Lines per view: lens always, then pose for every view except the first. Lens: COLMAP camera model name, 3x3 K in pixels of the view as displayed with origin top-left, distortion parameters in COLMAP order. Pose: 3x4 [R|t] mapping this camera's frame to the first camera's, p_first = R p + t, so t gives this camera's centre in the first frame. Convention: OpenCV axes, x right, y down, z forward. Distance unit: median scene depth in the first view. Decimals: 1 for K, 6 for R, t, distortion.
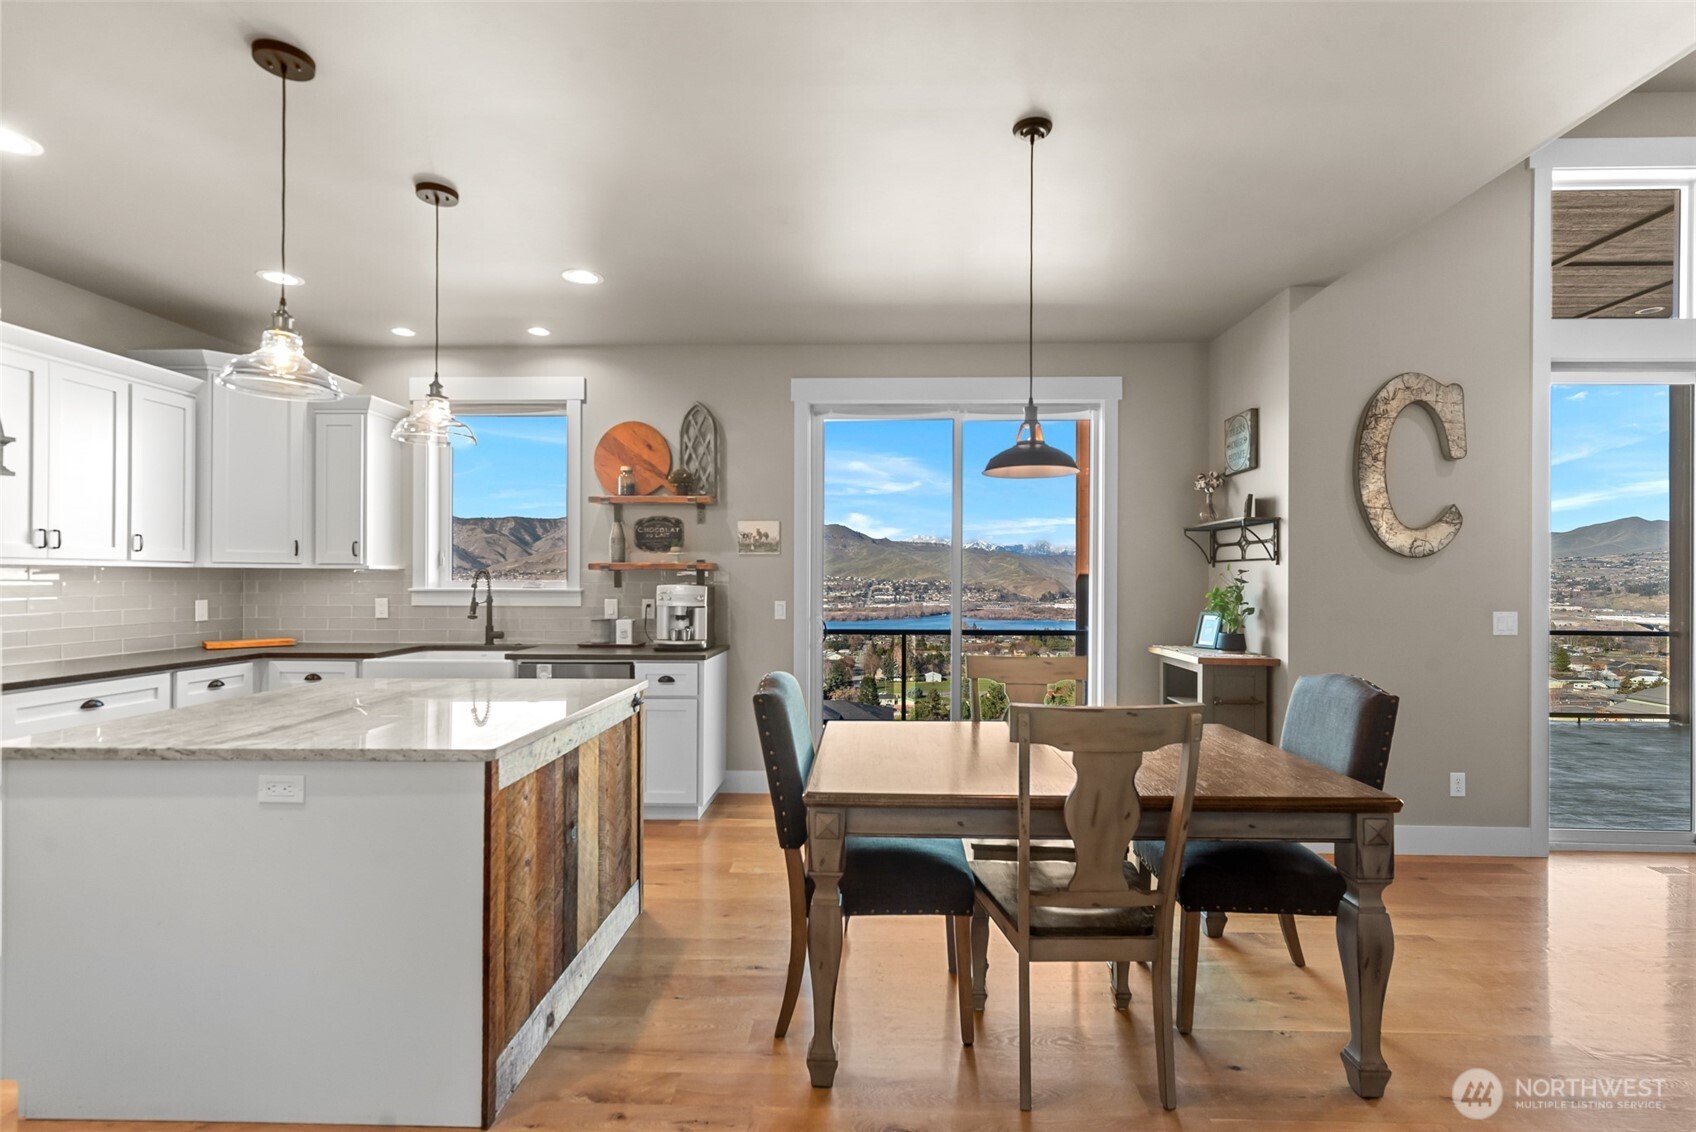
lens RADIAL K [[774.9, 0, 854.7], [0, 774.9, 576.4], [0, 0, 1]] dist [0.000490, 0.000895]
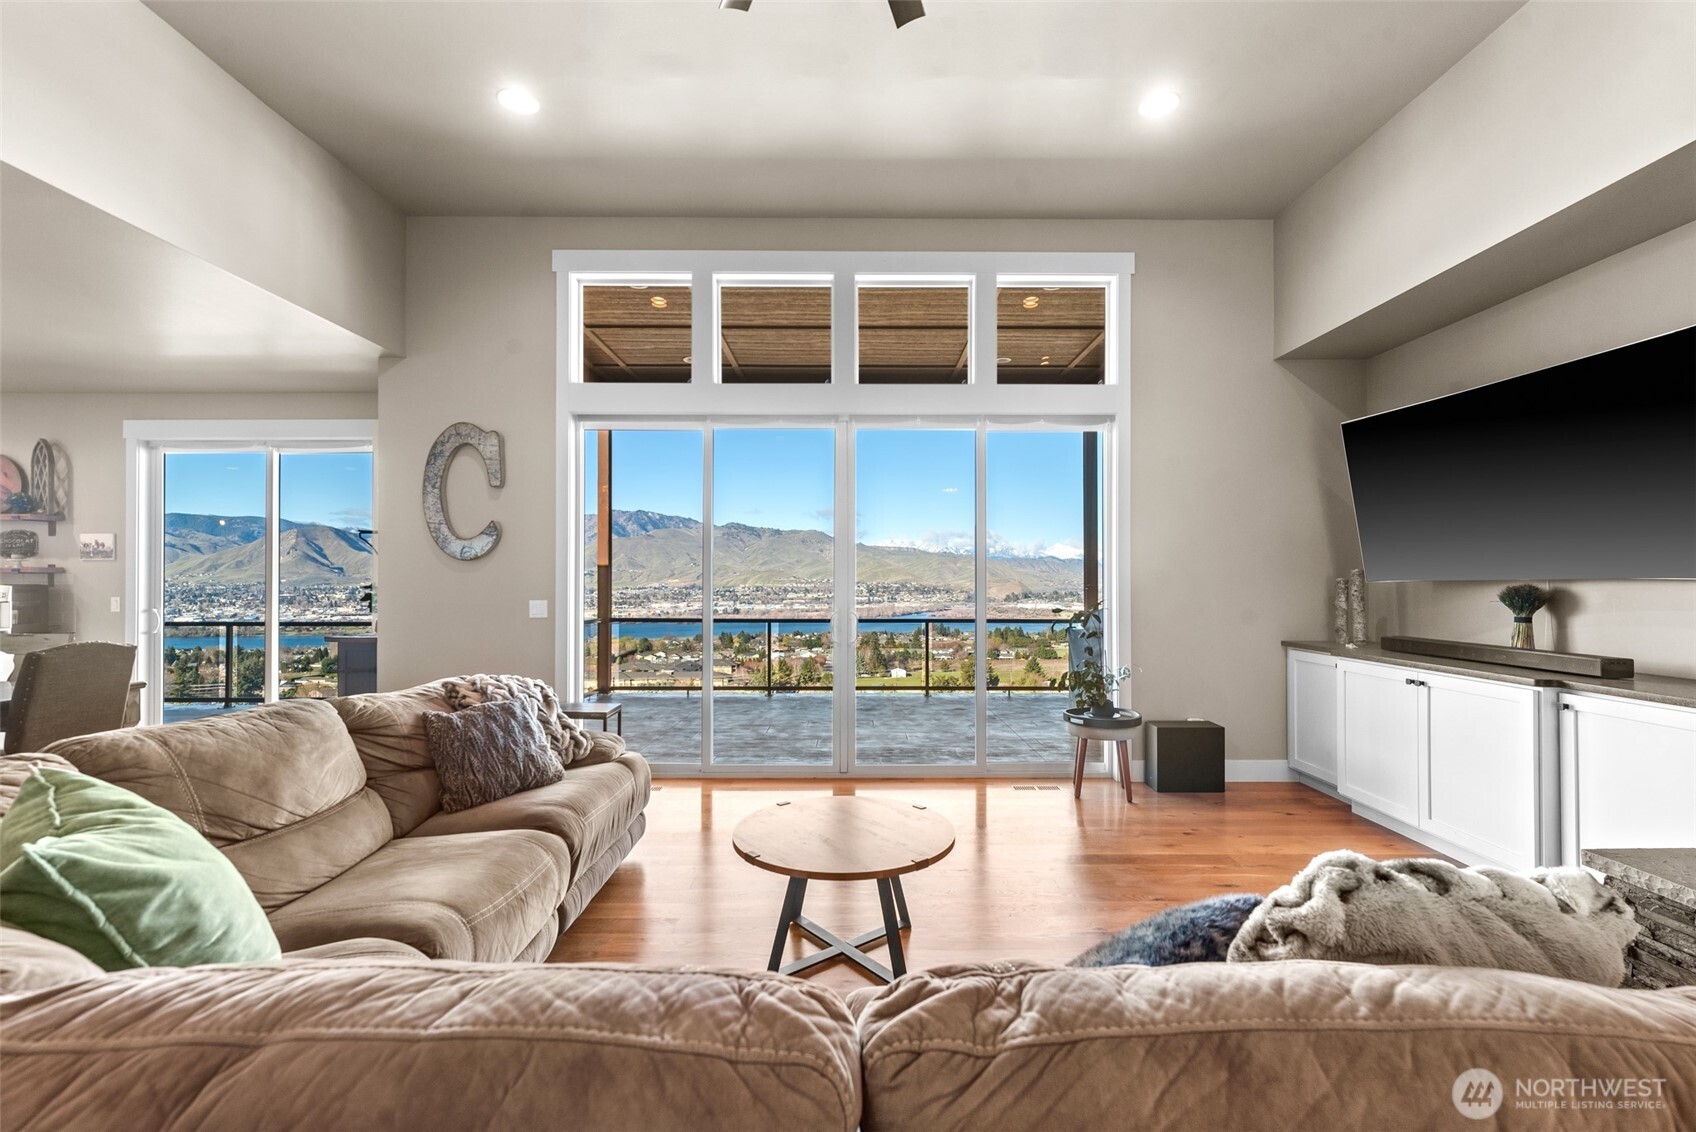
lens RADIAL K [[732.9, 0, 862.0], [0, 732.9, 573.4], [0, 0, 1]] dist [0.000760, 0.000216]
pose [[0.999509, -0.003883, 0.031081, 1.145891], [0.004116, 0.999964, -0.007451, 0.007521], [-0.031051, 0.007575, 0.999489, -0.237195]]
